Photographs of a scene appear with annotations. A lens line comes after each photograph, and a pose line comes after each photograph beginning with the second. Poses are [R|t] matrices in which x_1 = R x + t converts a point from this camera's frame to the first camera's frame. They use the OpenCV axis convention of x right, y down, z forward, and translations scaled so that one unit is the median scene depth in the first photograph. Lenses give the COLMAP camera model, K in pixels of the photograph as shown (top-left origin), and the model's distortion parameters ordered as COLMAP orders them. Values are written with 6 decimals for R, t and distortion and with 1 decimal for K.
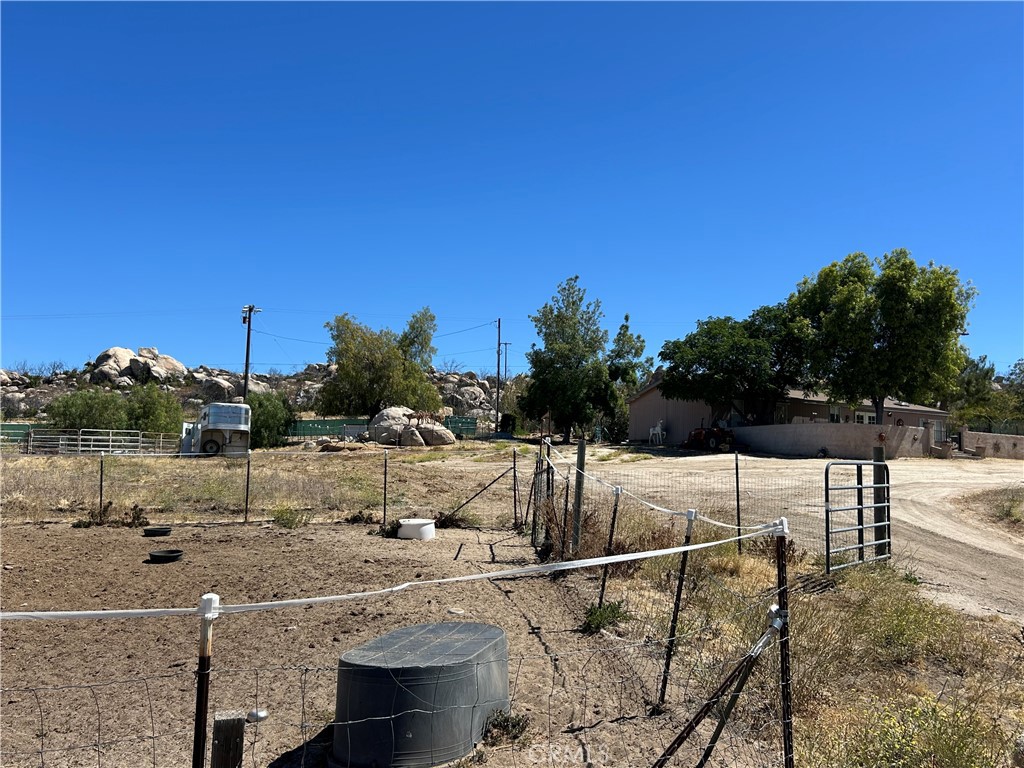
lens RADIAL K [[915.7, 0, 517.7], [0, 915.7, 377.3], [0, 0, 1]] dist [0.120662, -0.124077]
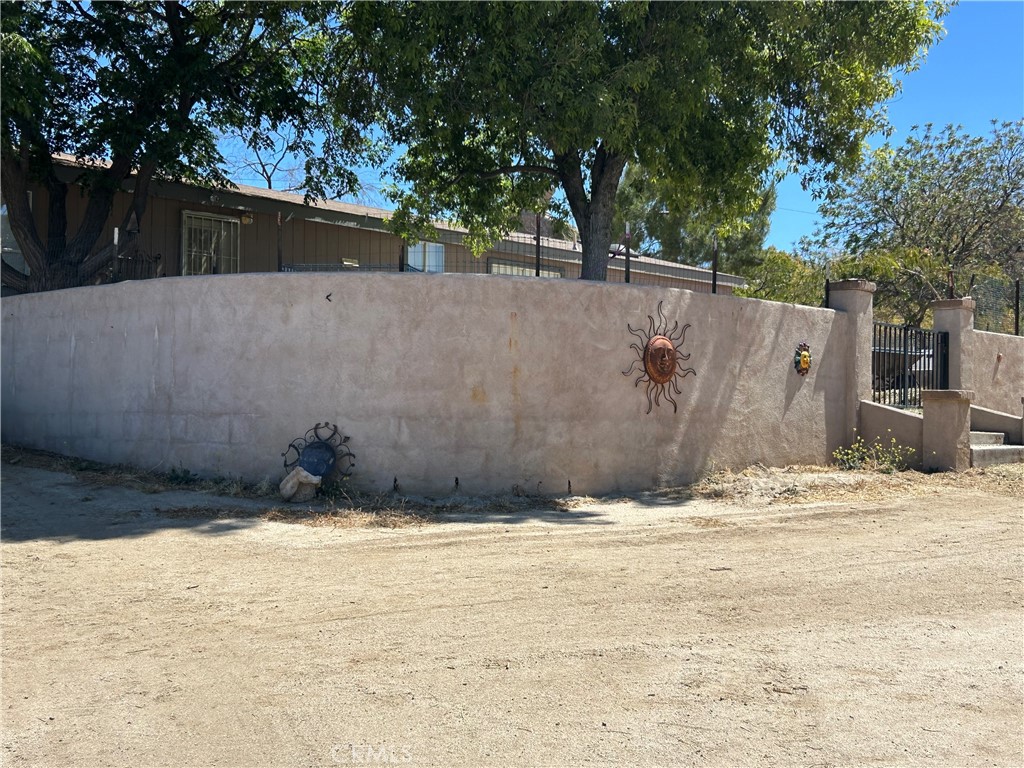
lens RADIAL K [[1317.5, 0, 511.8], [0, 1317.5, 385.1], [0, 0, 1]] dist [0.035644, 0.000000]
pose [[0.928127, -0.012781, 0.372044, 0.273281], [-0.019224, 0.996431, 0.082189, 0.049124], [-0.371767, -0.083434, 0.924569, 0.775122]]
